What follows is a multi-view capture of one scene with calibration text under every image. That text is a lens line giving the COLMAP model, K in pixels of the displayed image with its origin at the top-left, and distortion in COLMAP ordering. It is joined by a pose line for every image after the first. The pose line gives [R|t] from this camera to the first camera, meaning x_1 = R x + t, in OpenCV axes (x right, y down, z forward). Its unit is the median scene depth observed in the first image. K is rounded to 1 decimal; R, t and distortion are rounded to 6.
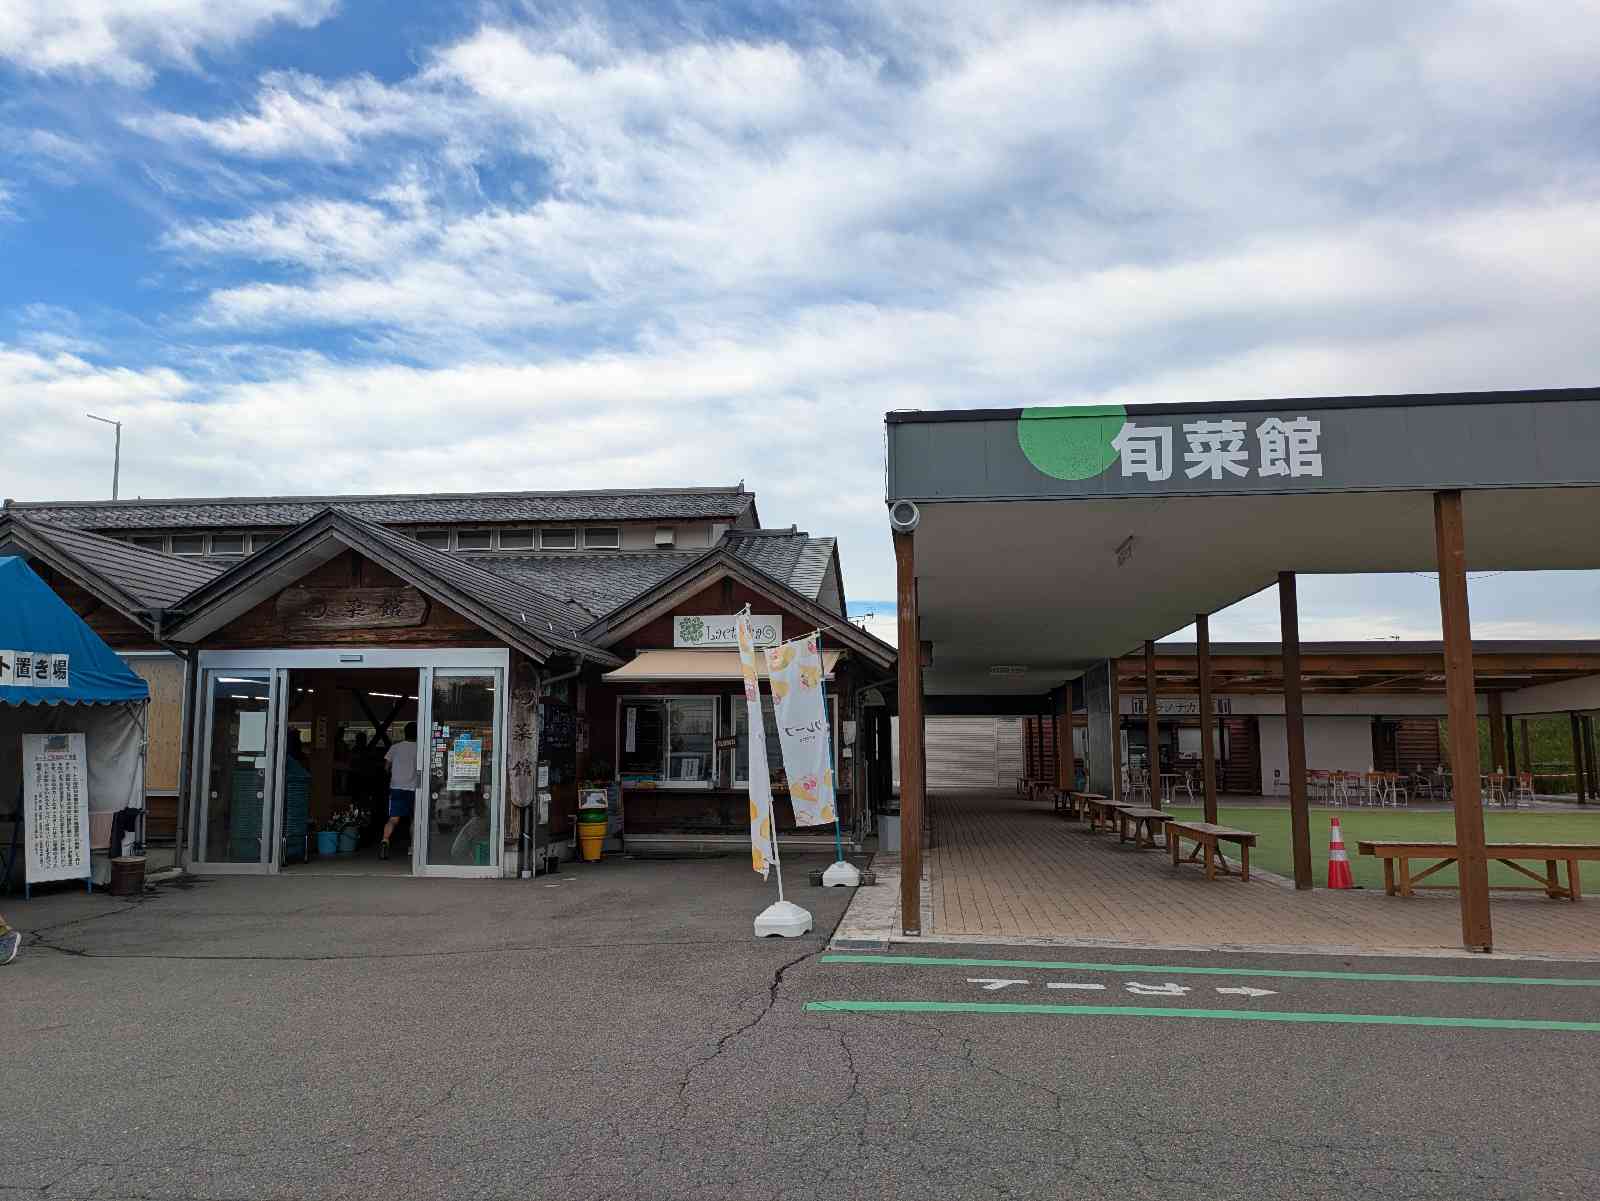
lens RADIAL K [[1288.4, 0, 799.0], [0, 1288.4, 623.3], [0, 0, 1]] dist [0.112570, -0.185280]
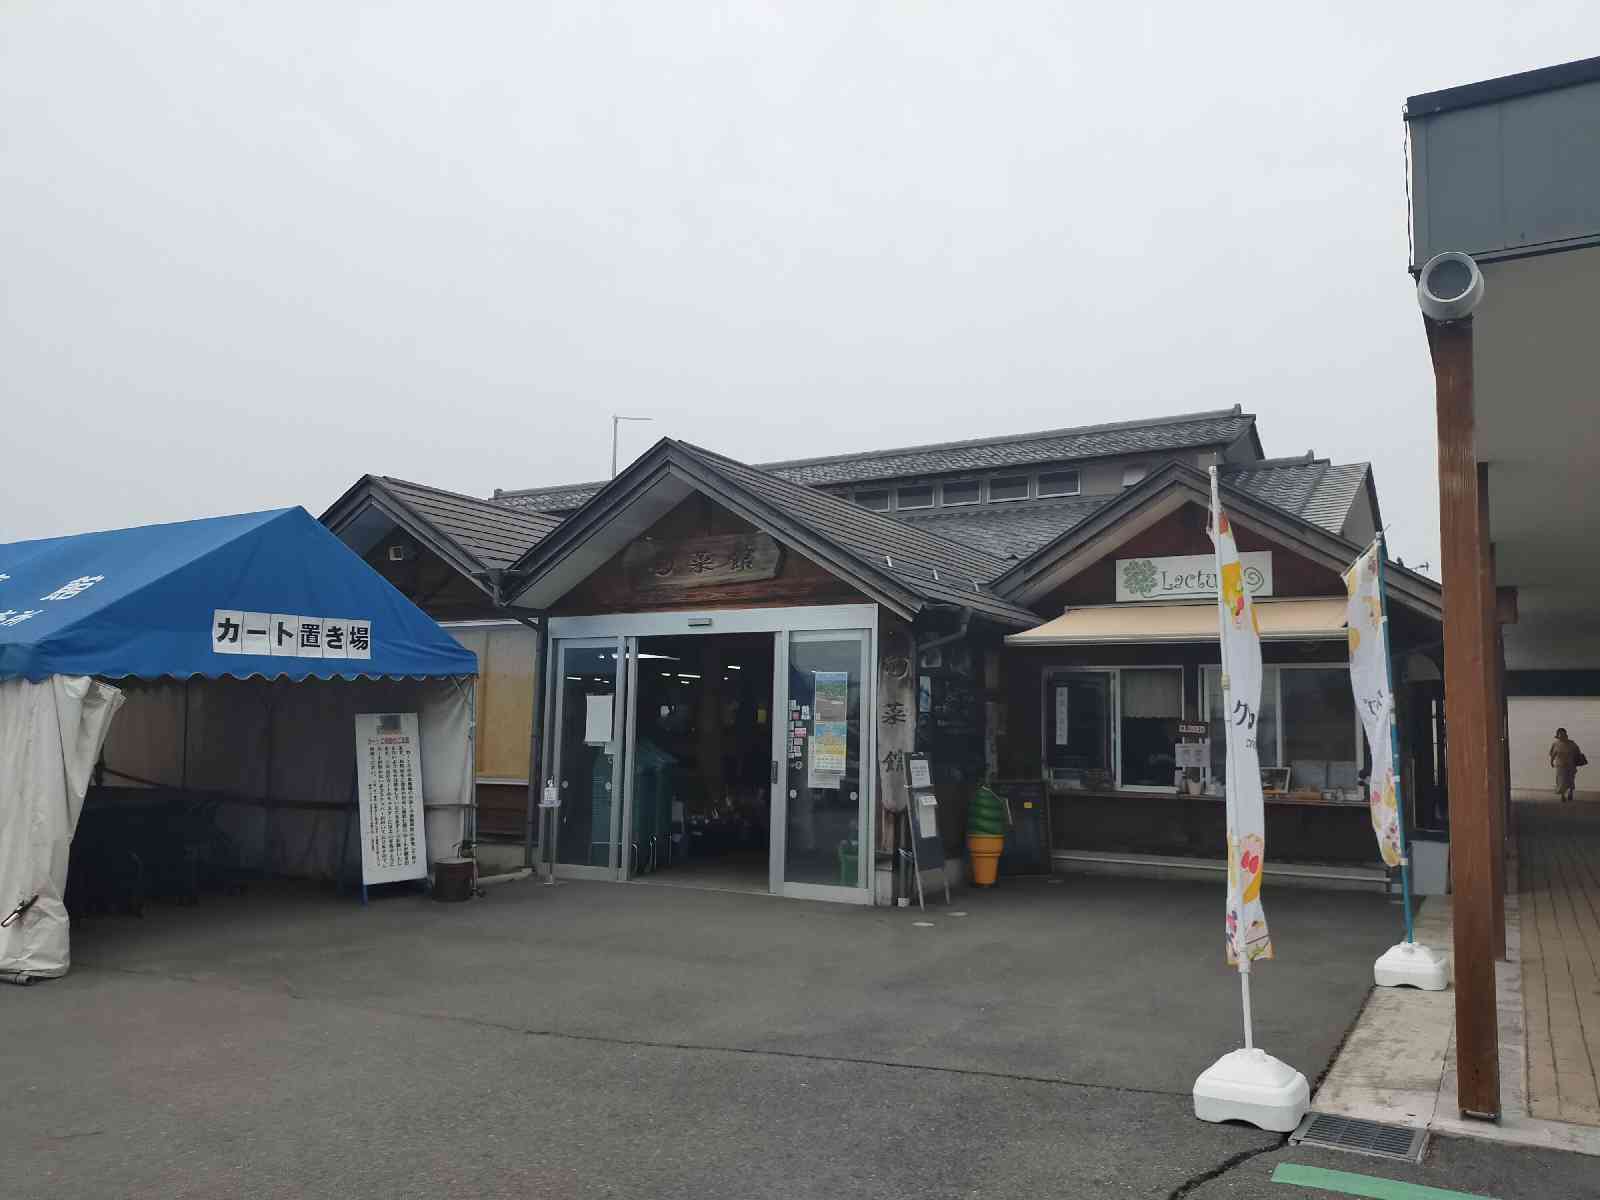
lens RADIAL K [[1288.4, 0, 799.0], [0, 1288.4, 622.8], [0, 0, 1]] dist [0.112570, -0.185280]
pose [[0.920831, -0.024468, -0.389193, 0.029623], [0.028972, 0.999564, 0.005706, 0.024915], [0.388883, -0.016530, 0.921139, 0.283503]]
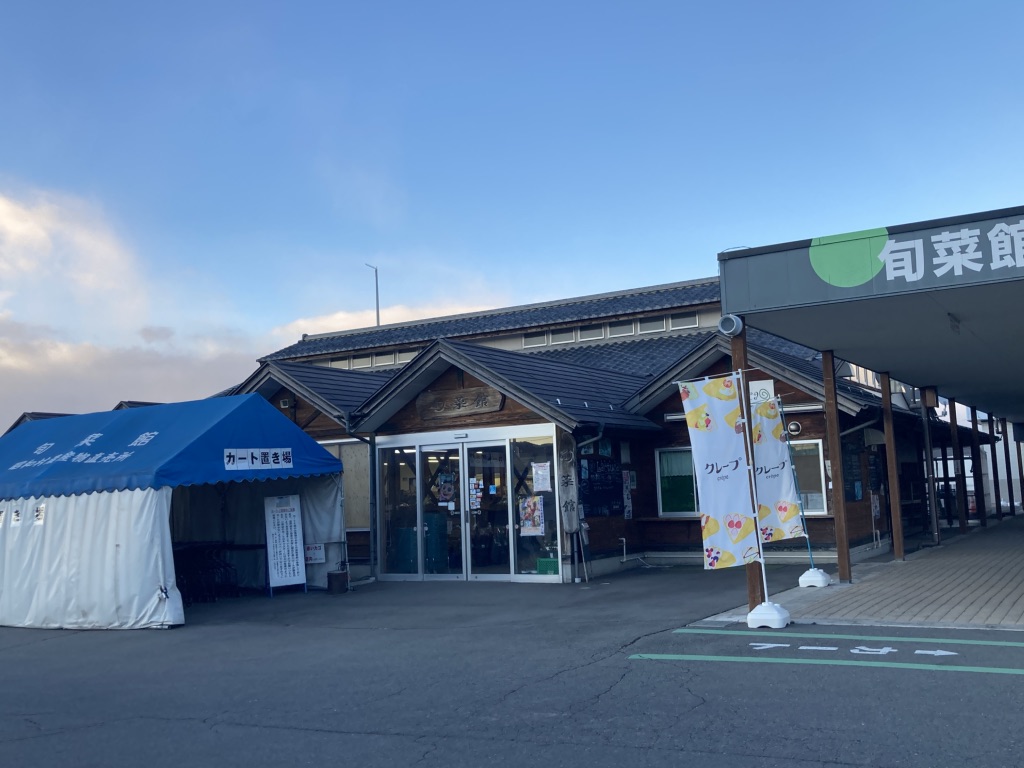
lens RADIAL K [[1143.8, 0, 484.8], [0, 1143.8, 380.8], [0, 0, 1]] dist [0.234636, -0.580511]
pose [[0.903325, -0.082549, -0.420940, 0.246384], [0.086909, 0.996177, -0.008852, -0.022868], [0.420061, -0.028587, 0.907045, -0.185474]]
